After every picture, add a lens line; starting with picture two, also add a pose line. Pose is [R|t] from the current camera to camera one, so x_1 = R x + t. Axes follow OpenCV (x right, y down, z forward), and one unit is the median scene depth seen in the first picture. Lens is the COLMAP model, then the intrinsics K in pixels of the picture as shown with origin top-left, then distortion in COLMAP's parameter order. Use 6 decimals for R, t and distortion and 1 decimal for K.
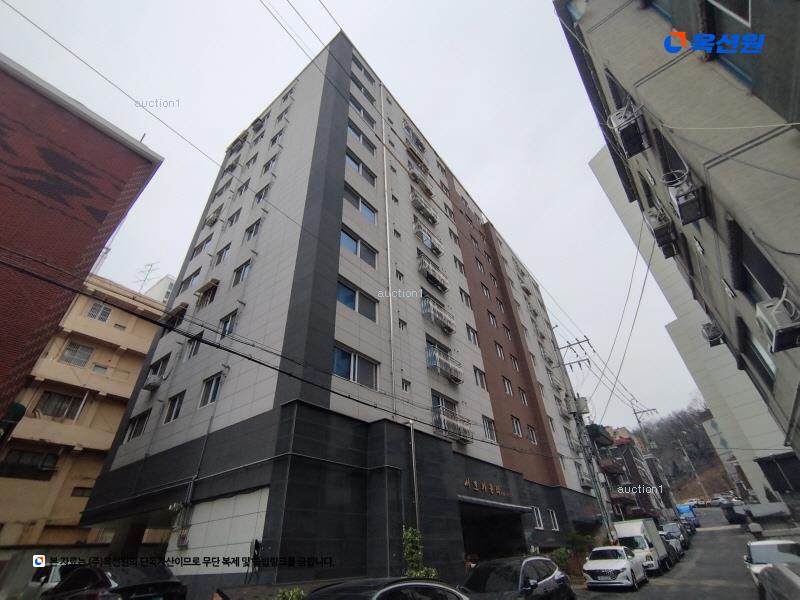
lens RADIAL K [[359.9, 0, 398.3], [0, 359.9, 301.7], [0, 0, 1]] dist [-0.000964, 0.000319]
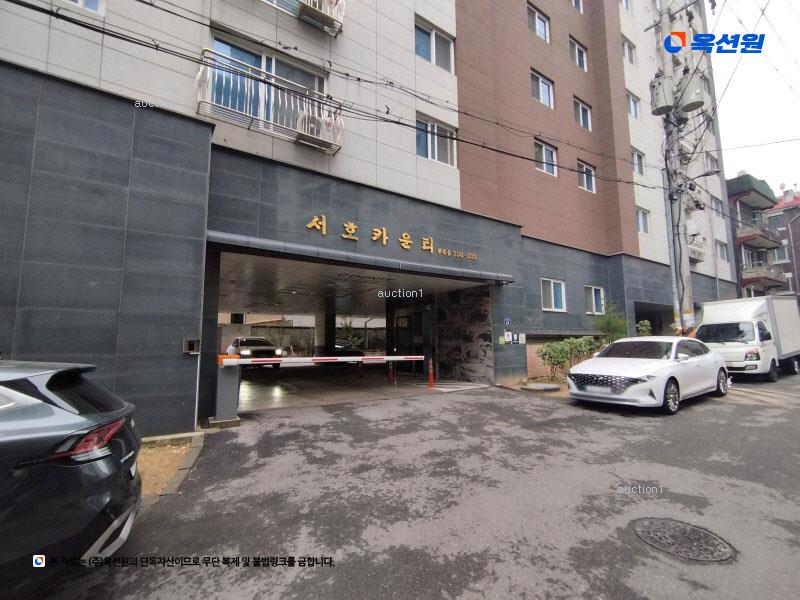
lens RADIAL K [[359.9, 0, 398.3], [0, 359.9, 301.7], [0, 0, 1]] dist [-0.000964, 0.000319]
pose [[0.948724, -0.005431, -0.316060, 0.365199], [0.160603, 0.869471, 0.467147, 0.308554], [0.272268, -0.493954, 0.825760, 0.455370]]
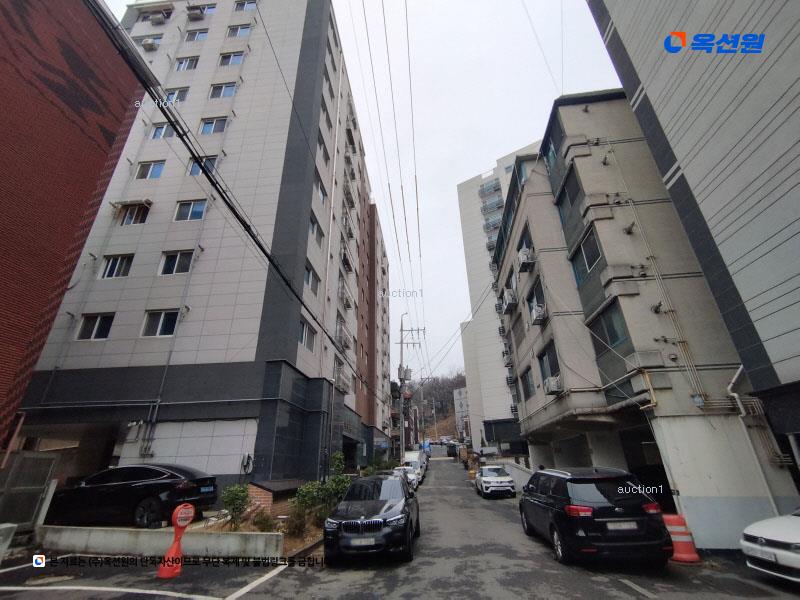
lens RADIAL K [[363.1, 0, 389.1], [0, 363.1, 297.6], [0, 0, 1]] dist [0.001572, 0.000101]
pose [[0.845344, 0.250585, 0.471806, -0.332233], [-0.324240, 0.942557, 0.080338, -0.095134], [-0.424573, -0.220891, 0.878035, -0.159455]]
